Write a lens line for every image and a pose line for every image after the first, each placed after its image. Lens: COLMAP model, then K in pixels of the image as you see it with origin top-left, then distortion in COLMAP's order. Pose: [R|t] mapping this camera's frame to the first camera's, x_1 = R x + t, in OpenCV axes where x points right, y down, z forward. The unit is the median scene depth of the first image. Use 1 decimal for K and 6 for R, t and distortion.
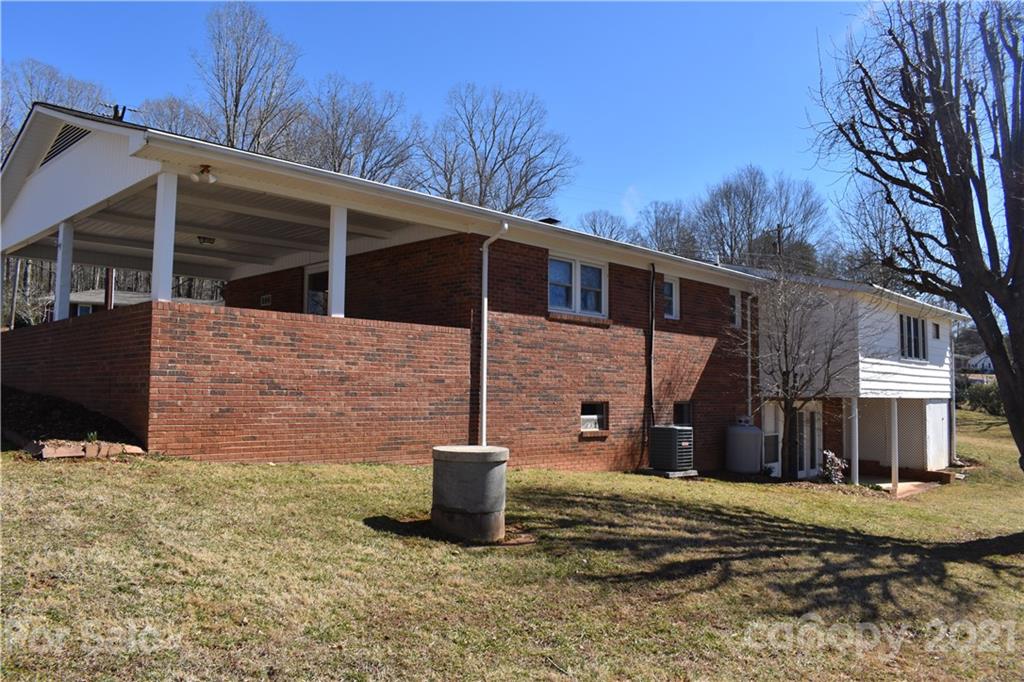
lens RADIAL K [[803.9, 0, 512.1], [0, 803.9, 339.4], [0, 0, 1]] dist [-0.090447, 0.013592]
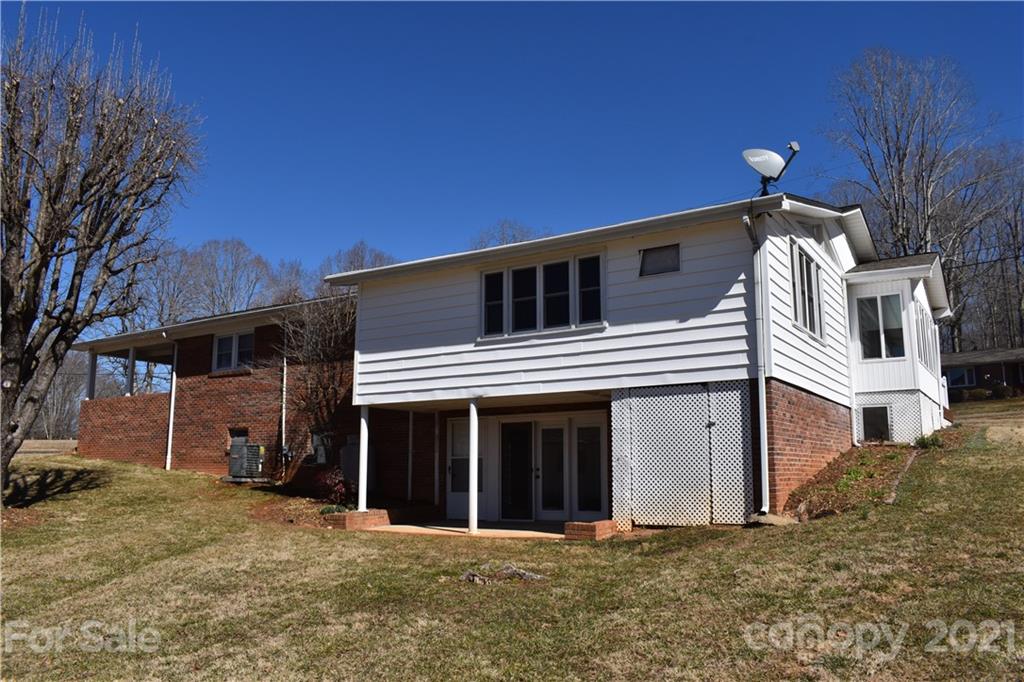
lens RADIAL K [[803.9, 0, 512.1], [0, 803.9, 341.6], [0, 0, 1]] dist [-0.090447, 0.013592]
pose [[0.185365, -0.169361, -0.967965, 1.650882], [0.077992, 0.984464, -0.157312, 0.193904], [0.979570, -0.046333, 0.195694, 1.253858]]
